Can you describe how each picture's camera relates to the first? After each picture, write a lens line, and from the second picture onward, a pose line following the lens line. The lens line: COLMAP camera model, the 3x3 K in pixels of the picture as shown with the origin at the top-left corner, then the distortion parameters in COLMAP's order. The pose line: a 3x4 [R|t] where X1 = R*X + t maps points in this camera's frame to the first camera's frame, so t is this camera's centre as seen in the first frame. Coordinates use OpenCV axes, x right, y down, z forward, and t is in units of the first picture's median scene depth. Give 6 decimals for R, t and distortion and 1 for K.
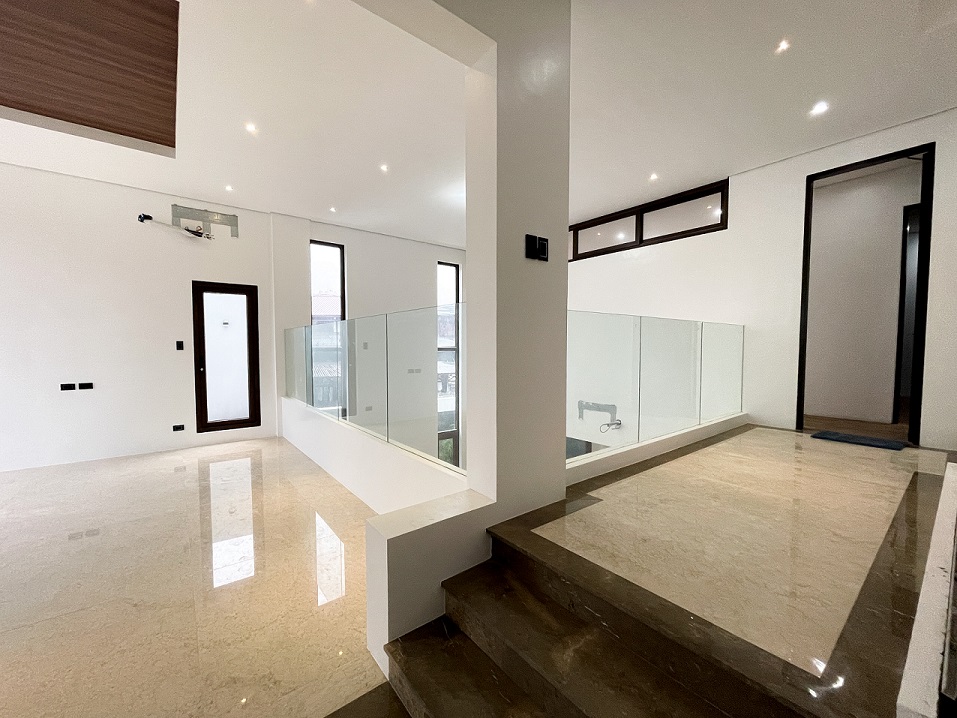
lens RADIAL K [[392.8, 0, 477.0], [0, 392.8, 363.7], [0, 0, 1]] dist [-0.000892, 0.000083]
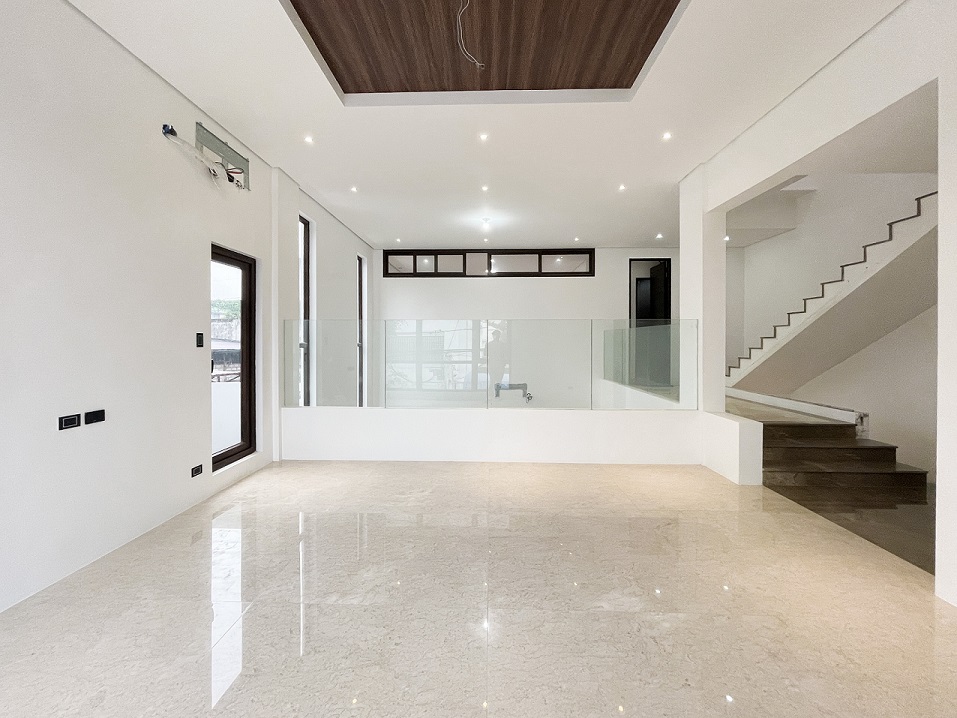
lens RADIAL K [[396.0, 0, 477.7], [0, 396.0, 346.1], [0, 0, 1]] dist [0.000964, -0.000140]
pose [[0.642565, -0.006056, 0.766207, -0.973285], [0.031452, 0.999334, -0.018478, -0.010436], [-0.765586, 0.035972, 0.642328, 0.240355]]
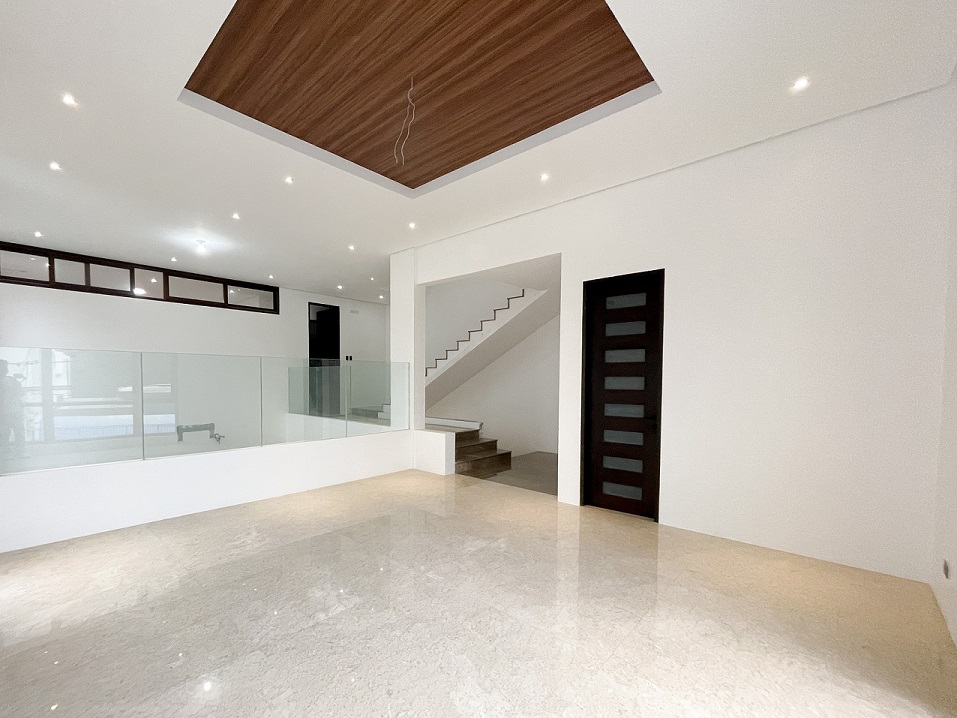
lens RADIAL K [[416.1, 0, 394.2], [0, 416.1, 395.0], [0, 0, 1]] dist [0.008441, 0.000034]
pose [[-0.077970, -0.040950, 0.996114, -1.225410], [0.039265, 0.998255, 0.044111, -0.029782], [-0.996182, 0.042552, -0.076226, 0.570347]]
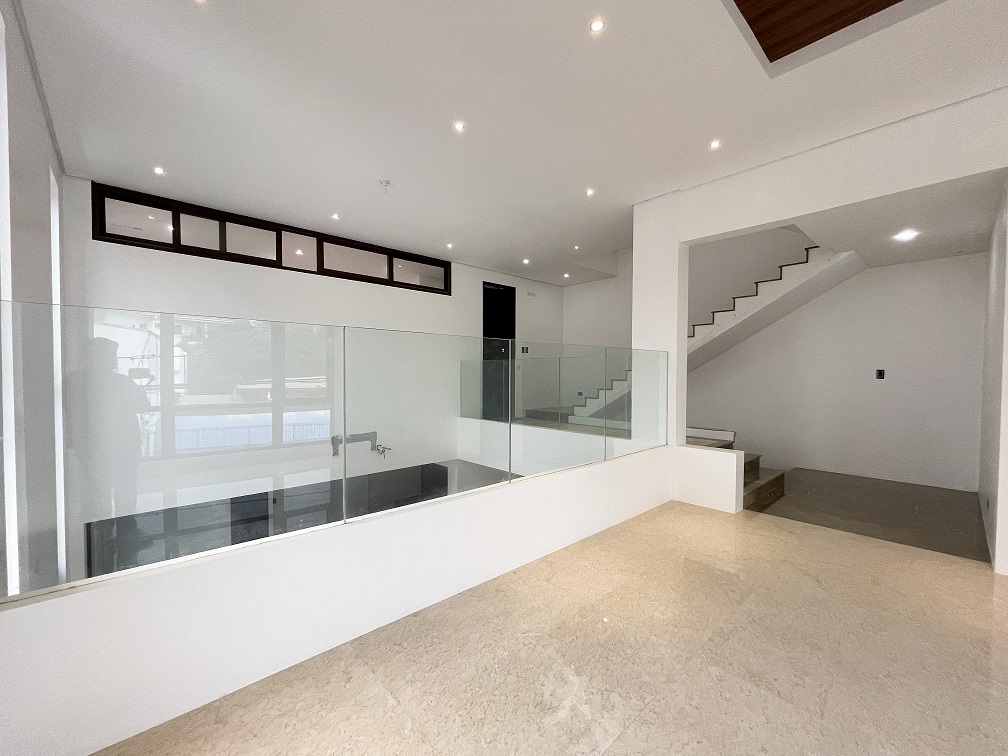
lens RADIAL K [[413.8, 0, 502.4], [0, 413.8, 383.0], [0, 0, 1]] dist [-0.000892, 0.000083]
pose [[-0.072038, -0.021120, 0.997178, -0.850602], [0.041590, 0.998843, 0.024160, -0.038724], [-0.996534, 0.043213, -0.071076, 0.842513]]
